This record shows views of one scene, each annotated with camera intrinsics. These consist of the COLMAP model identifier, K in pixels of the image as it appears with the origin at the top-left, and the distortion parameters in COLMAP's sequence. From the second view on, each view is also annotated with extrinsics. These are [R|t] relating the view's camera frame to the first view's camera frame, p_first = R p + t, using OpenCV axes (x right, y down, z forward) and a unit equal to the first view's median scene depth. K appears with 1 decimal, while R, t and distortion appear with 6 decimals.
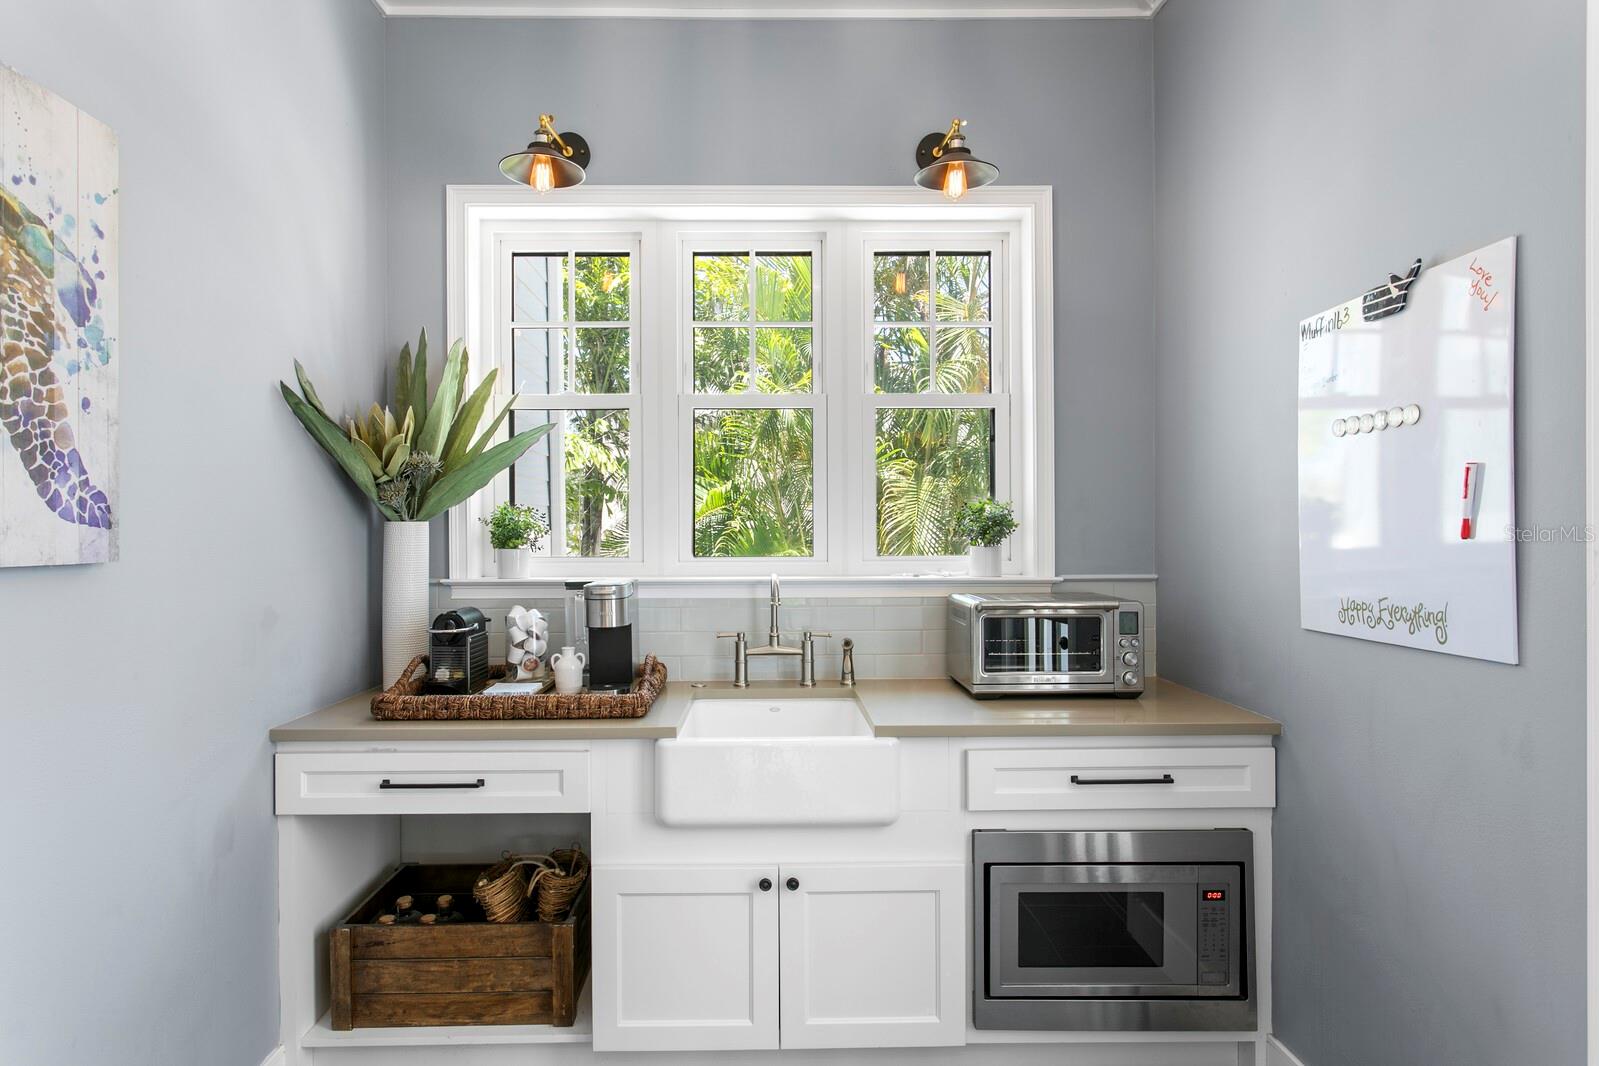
lens RADIAL K [[872.8, 0, 774.9], [0, 872.8, 520.8], [0, 0, 1]] dist [-0.000472, 0.001502]
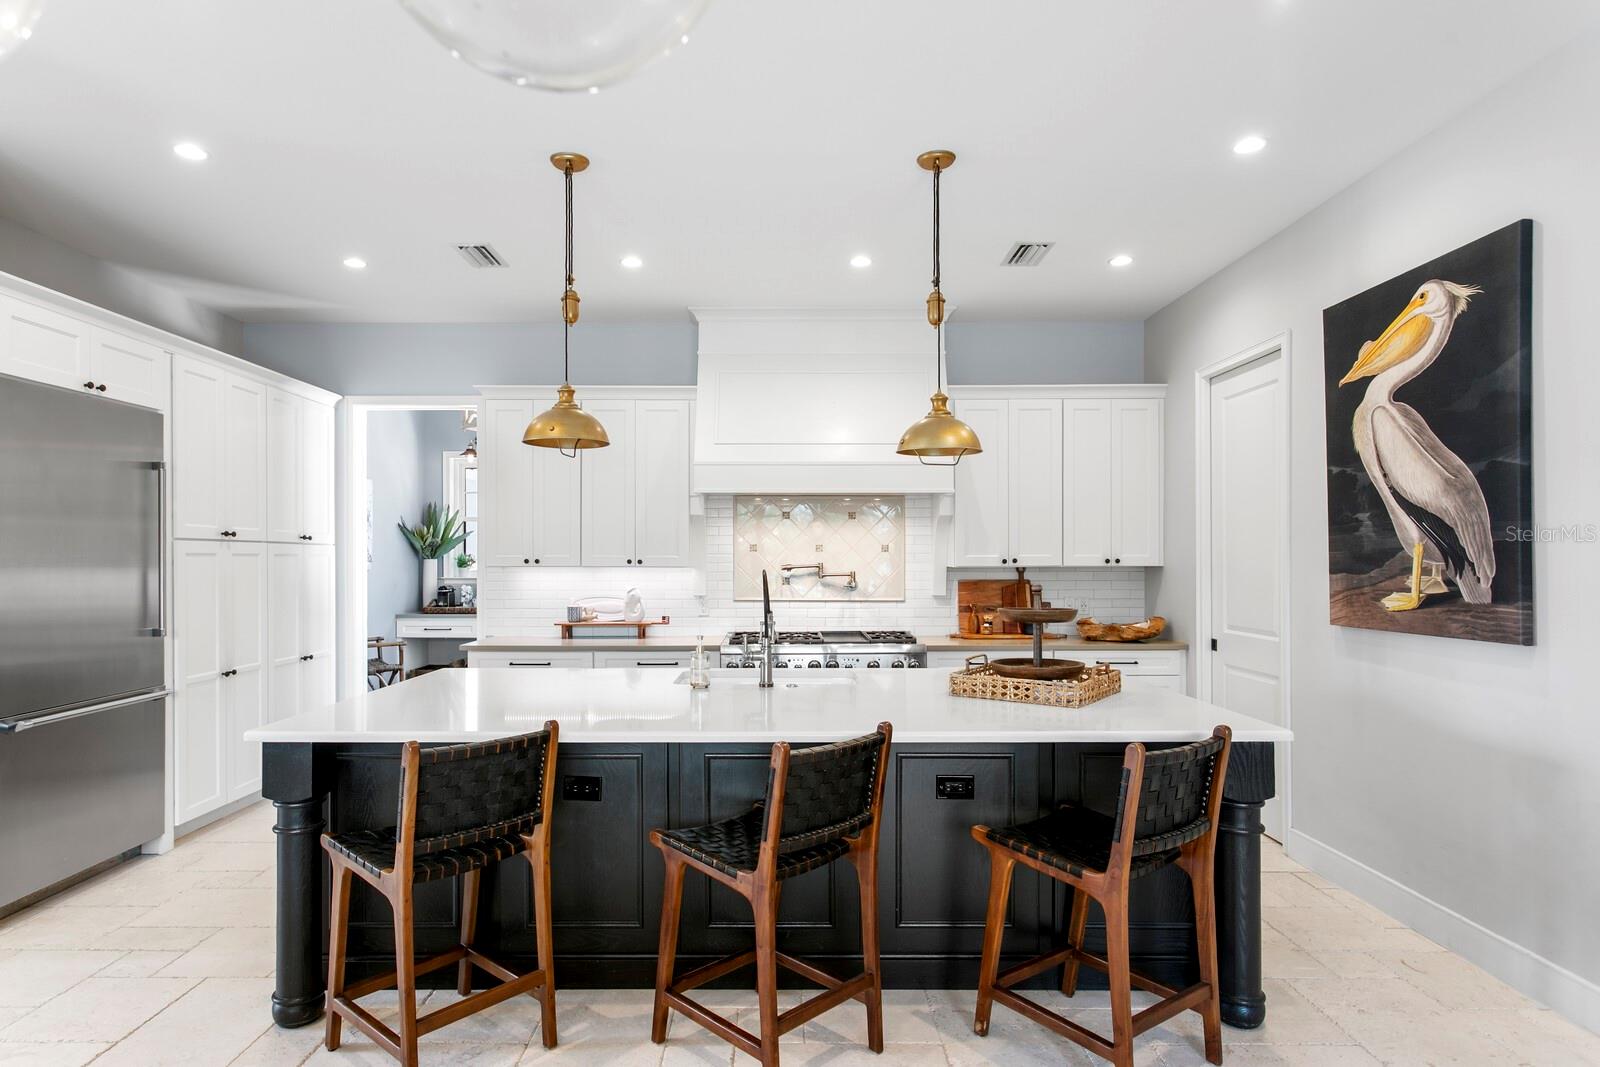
lens RADIAL K [[884.0, 0, 772.2], [0, 884.0, 560.1], [0, 0, 1]] dist [0.003494, 0.002793]
pose [[0.999776, 0.003182, -0.020942, 0.945398], [-0.003072, 0.999981, 0.005270, -0.017142], [0.020959, -0.005205, 0.999767, -2.329527]]
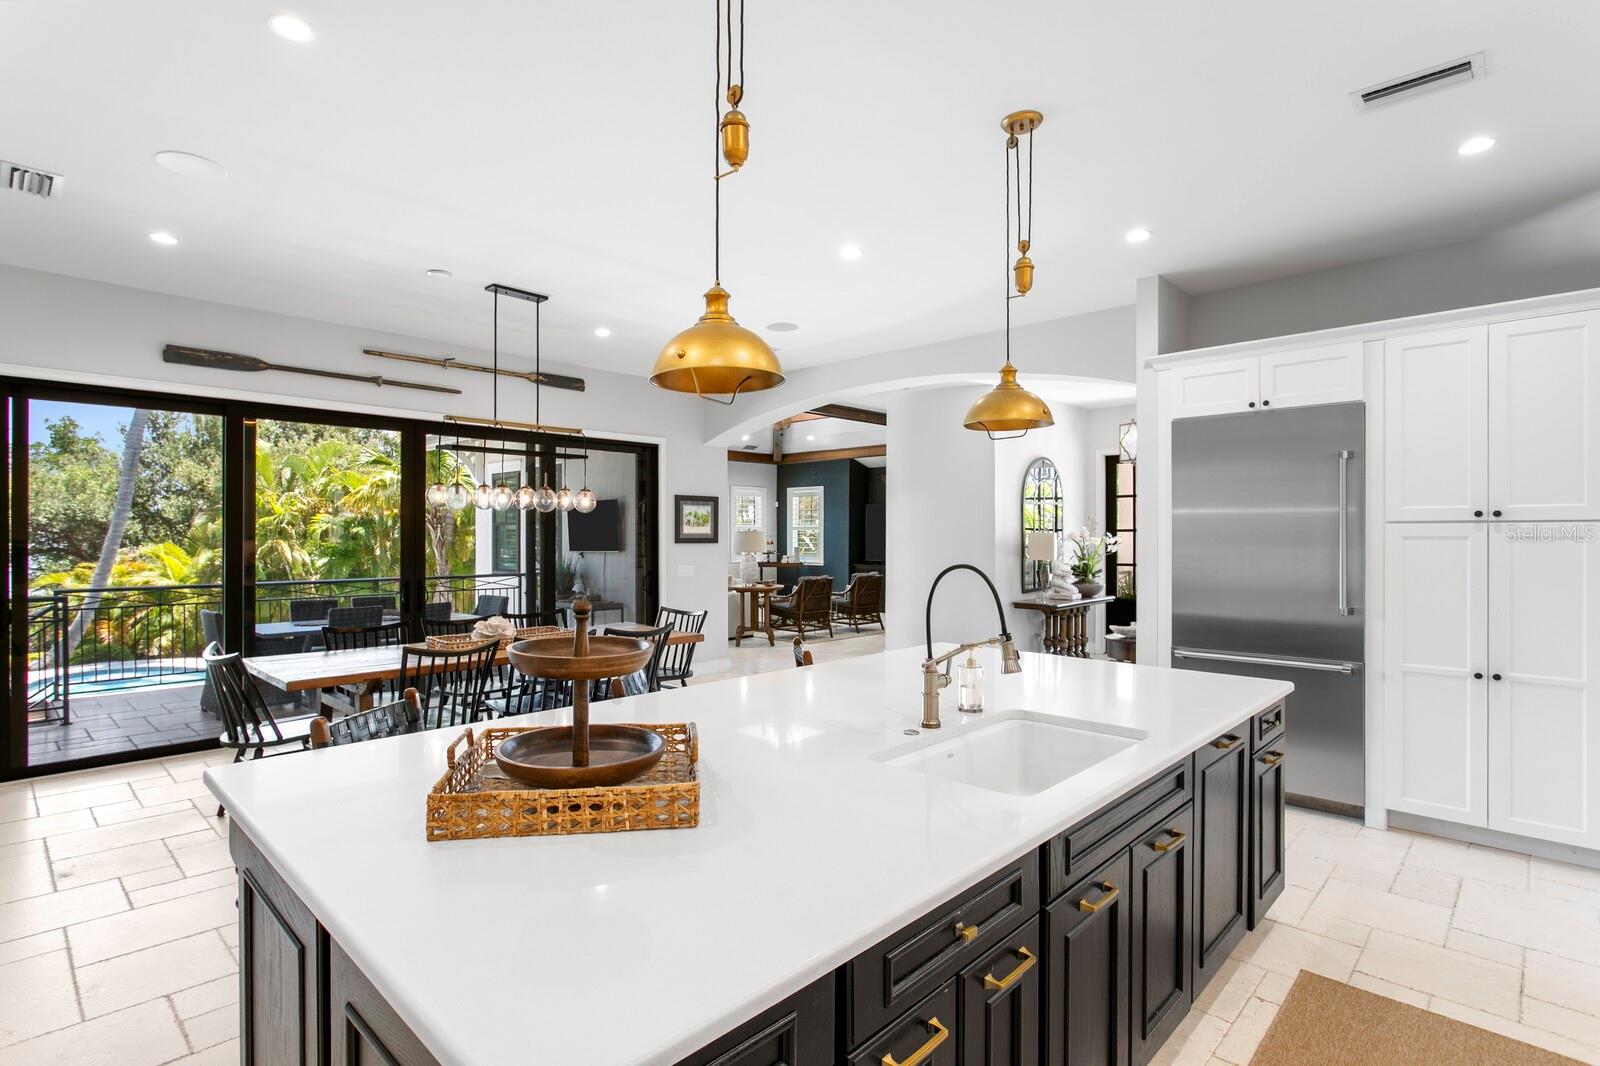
lens RADIAL K [[793.2, 0, 773.0], [0, 793.2, 534.7], [0, 0, 1]] dist [-0.013282, 0.010704]
pose [[-0.712380, 0.004011, -0.701782, 1.688976], [0.004472, 0.999989, 0.001175, -0.028711], [0.701779, -0.002301, -0.712391, -0.362510]]
